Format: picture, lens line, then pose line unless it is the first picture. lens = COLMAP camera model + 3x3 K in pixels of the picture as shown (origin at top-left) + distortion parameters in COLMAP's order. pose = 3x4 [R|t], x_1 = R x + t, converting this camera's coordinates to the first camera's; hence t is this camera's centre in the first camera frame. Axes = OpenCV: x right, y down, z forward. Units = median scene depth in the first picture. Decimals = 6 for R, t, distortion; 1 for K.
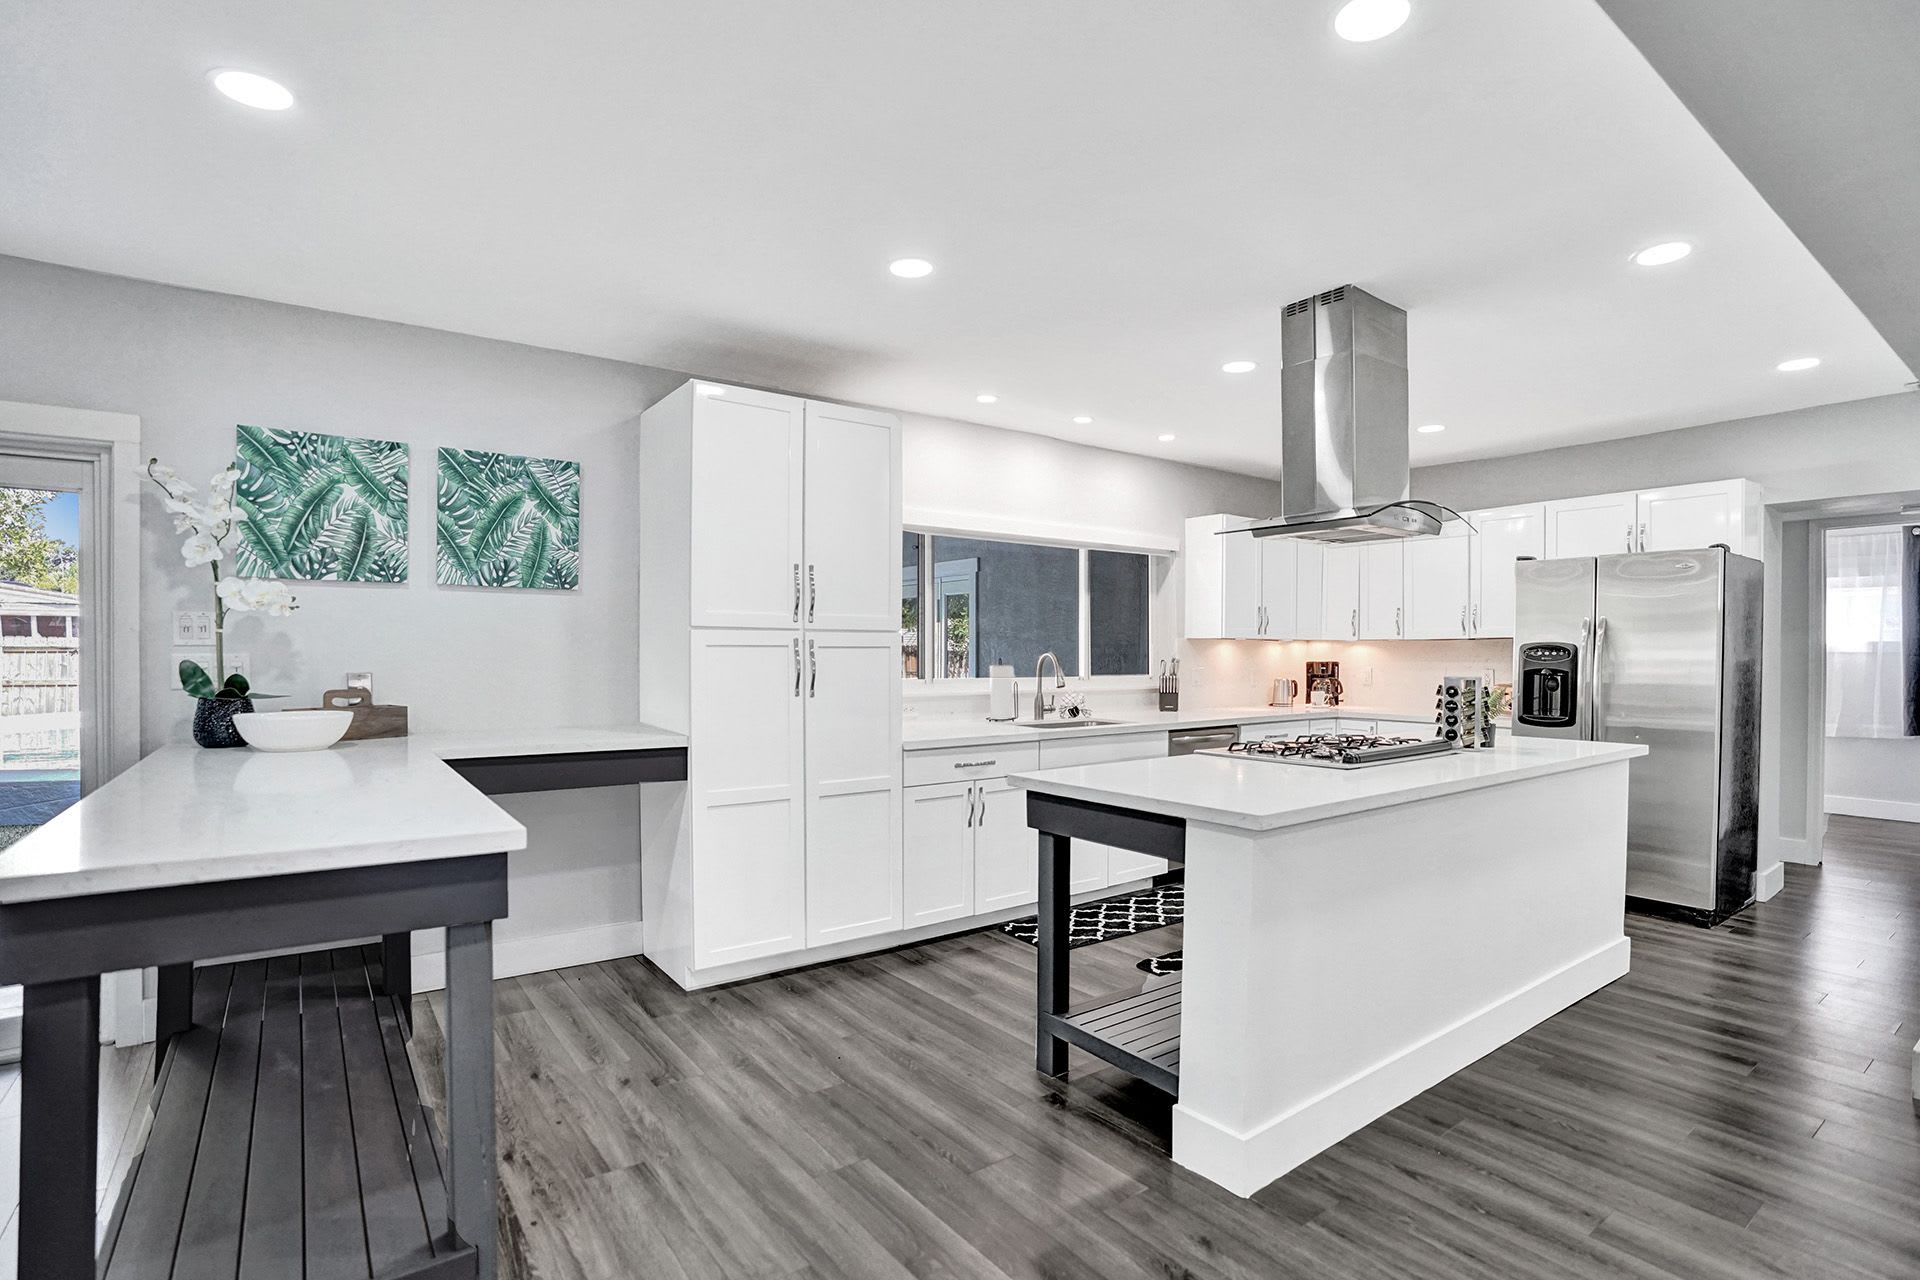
lens RADIAL K [[933.2, 0, 958.8], [0, 933.2, 666.0], [0, 0, 1]] dist [-0.061277, 0.030836]
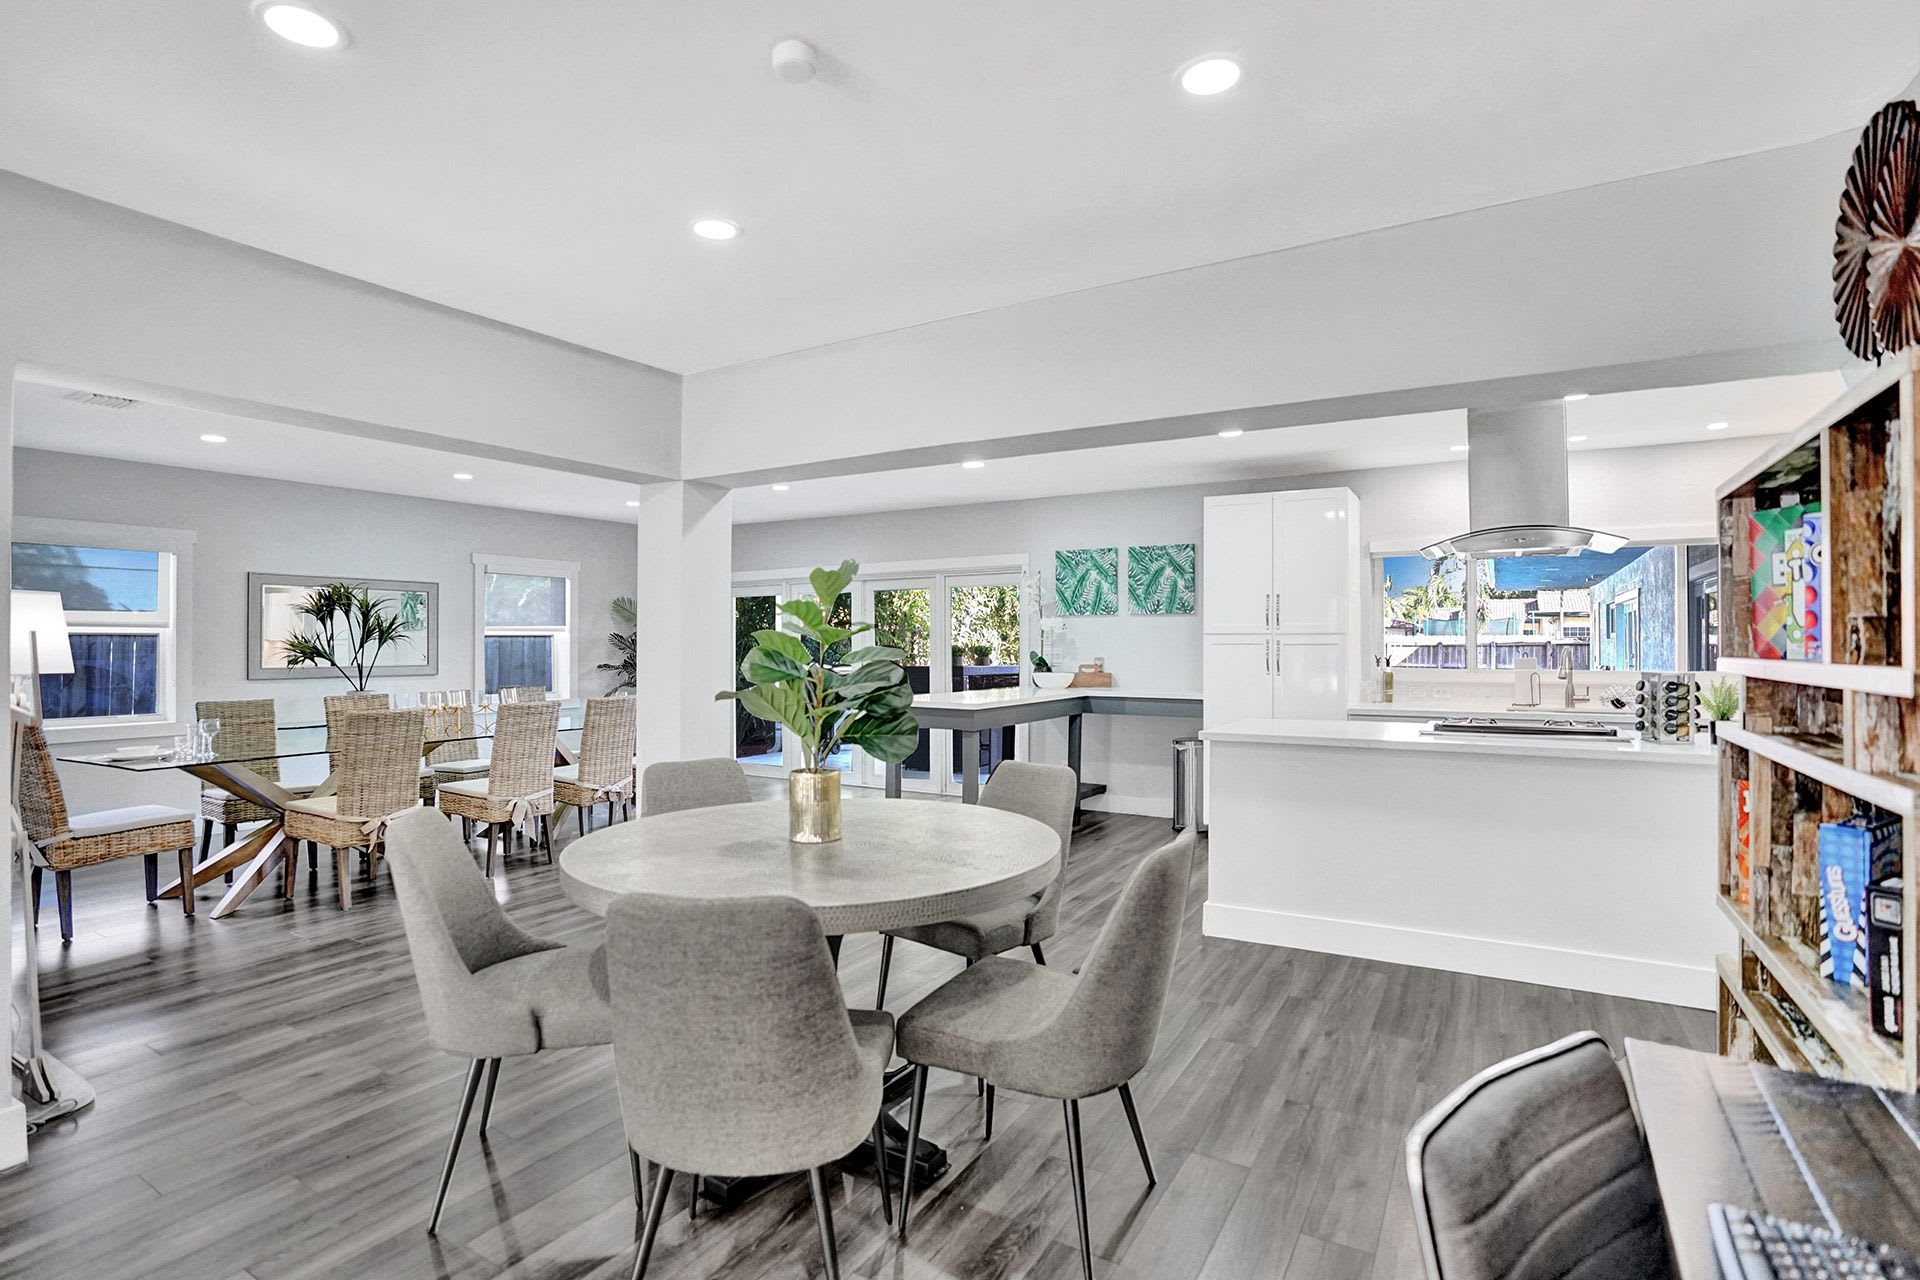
lens RADIAL K [[924.1, 0, 960.0], [0, 924.1, 640.0], [0, 0, 1]] dist [-0.070867, 0.030747]
pose [[0.383980, -0.004796, -0.923329, 0.719862], [-0.012273, 0.999872, -0.010298, -0.003655], [0.923260, 0.015286, 0.383872, -0.080964]]
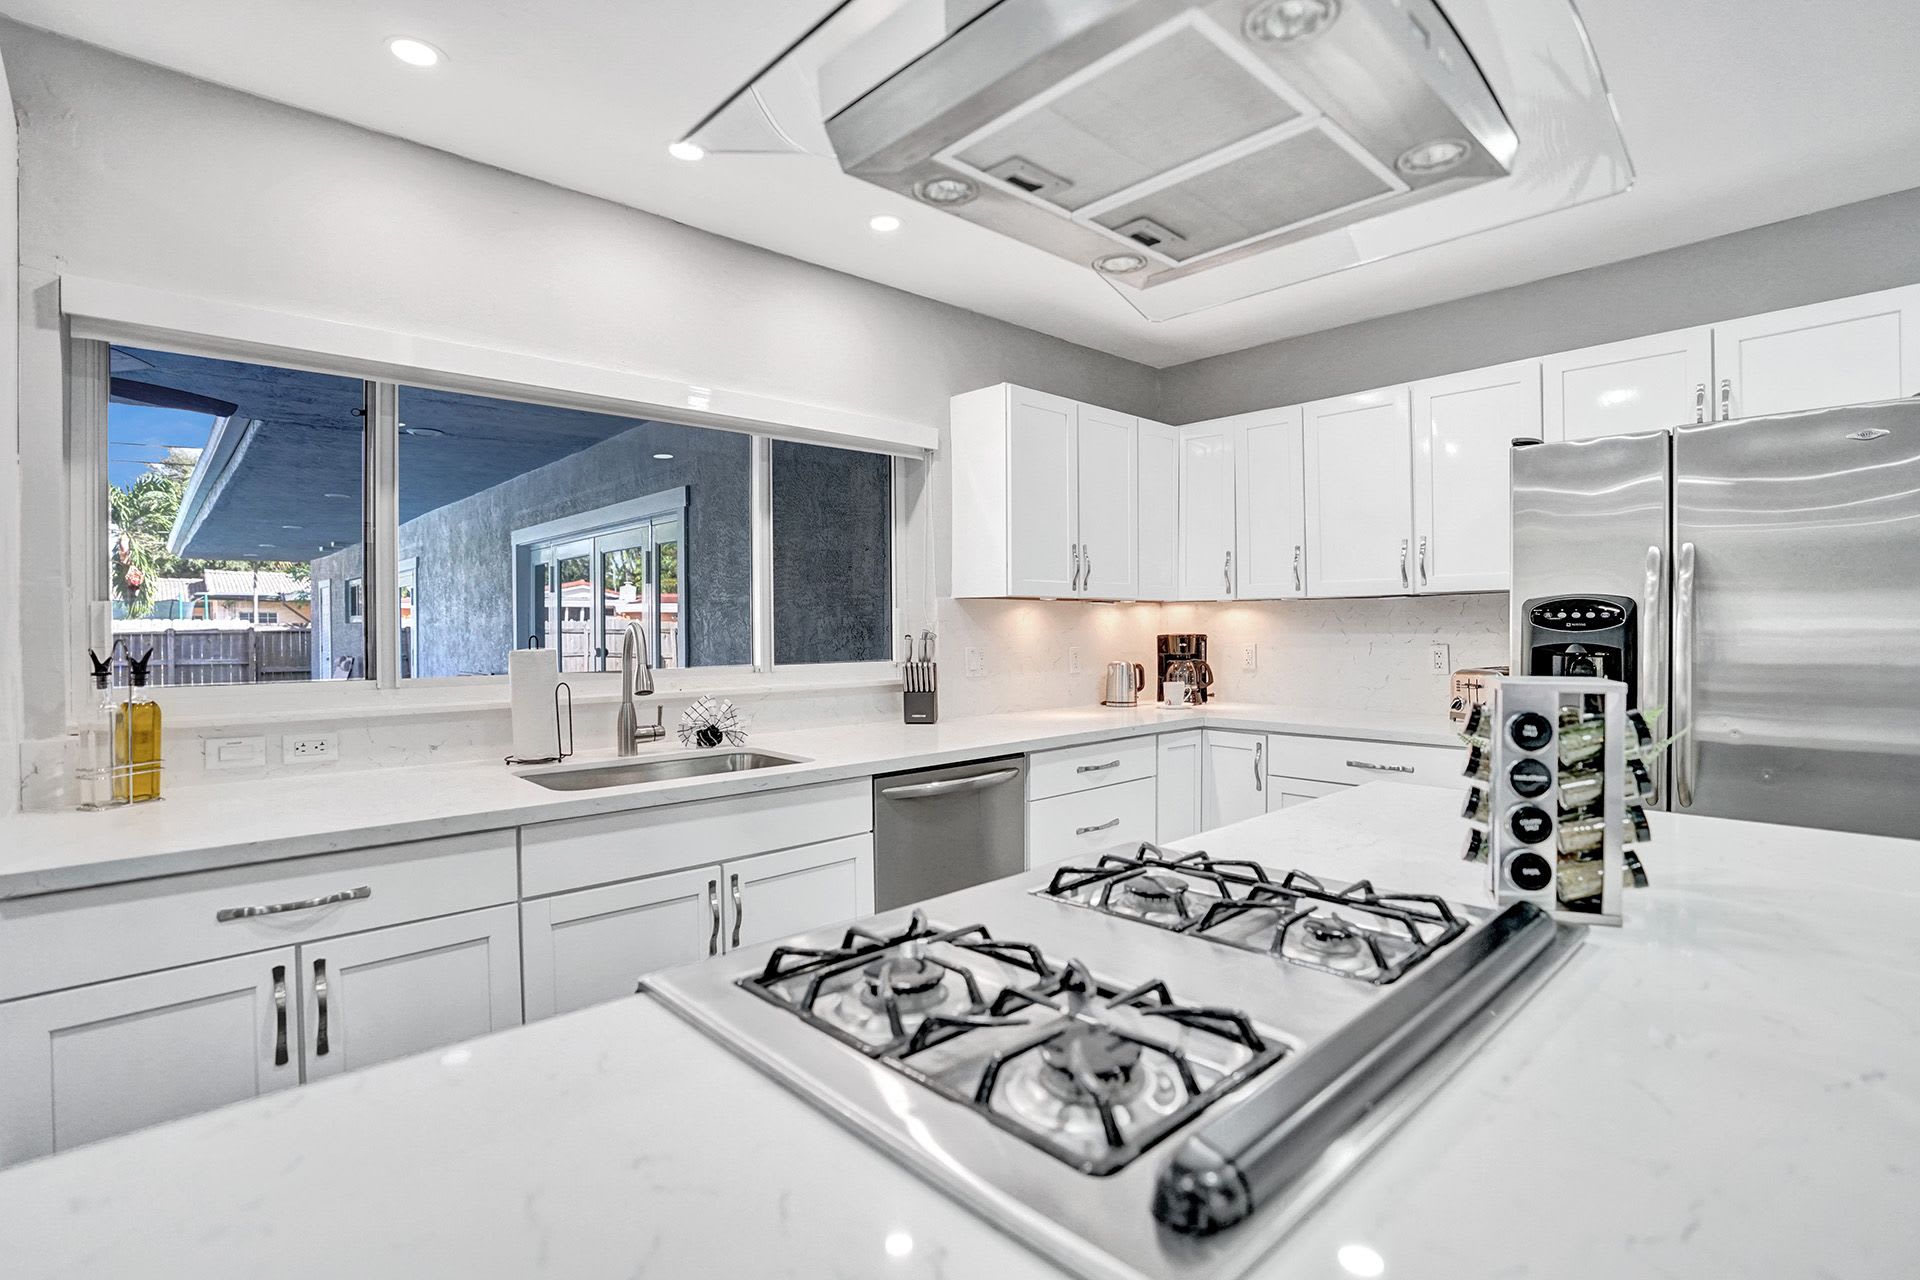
lens RADIAL K [[924.1, 0, 960.0], [0, 924.1, 640.0], [0, 0, 1]] dist [-0.070867, 0.030747]
pose [[0.993098, -0.011119, 0.116757, 0.187381], [0.011250, 0.999937, -0.000463, -0.002736], [-0.116745, 0.001773, 0.993160, 0.434207]]
